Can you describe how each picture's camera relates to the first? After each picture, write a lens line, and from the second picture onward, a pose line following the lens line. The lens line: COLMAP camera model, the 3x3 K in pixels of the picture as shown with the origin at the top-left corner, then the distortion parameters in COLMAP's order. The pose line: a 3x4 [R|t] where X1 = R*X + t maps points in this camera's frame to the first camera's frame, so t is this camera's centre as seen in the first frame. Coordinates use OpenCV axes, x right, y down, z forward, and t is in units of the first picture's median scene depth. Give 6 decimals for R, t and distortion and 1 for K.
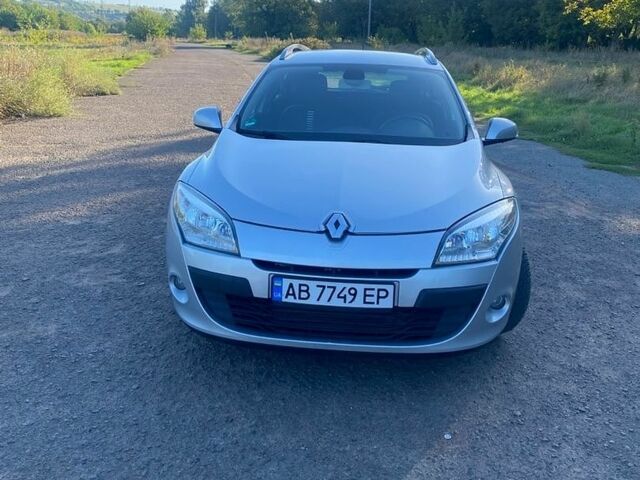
lens RADIAL K [[641.9, 0, 320.0], [0, 641.9, 240.0], [0, 0, 1]] dist [0.008902, -0.010738]
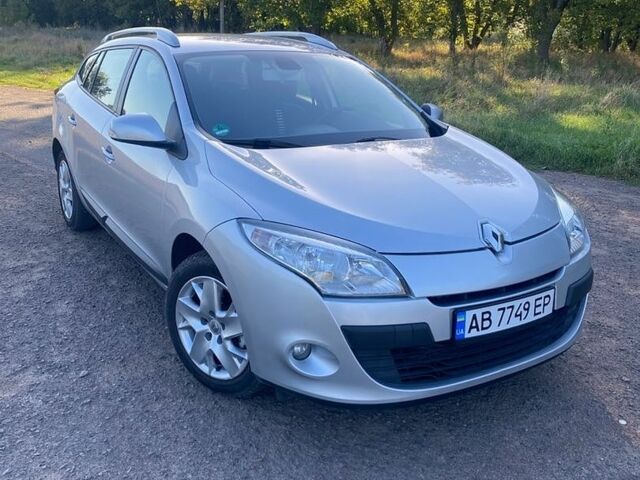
lens RADIAL K [[641.9, 0, 320.0], [0, 641.9, 240.0], [0, 0, 1]] dist [0.008902, -0.010738]
pose [[0.800706, -0.184788, 0.569845, -0.670686], [0.168748, 0.982290, 0.081422, -0.132085], [-0.574799, 0.030965, 0.817708, 0.416517]]
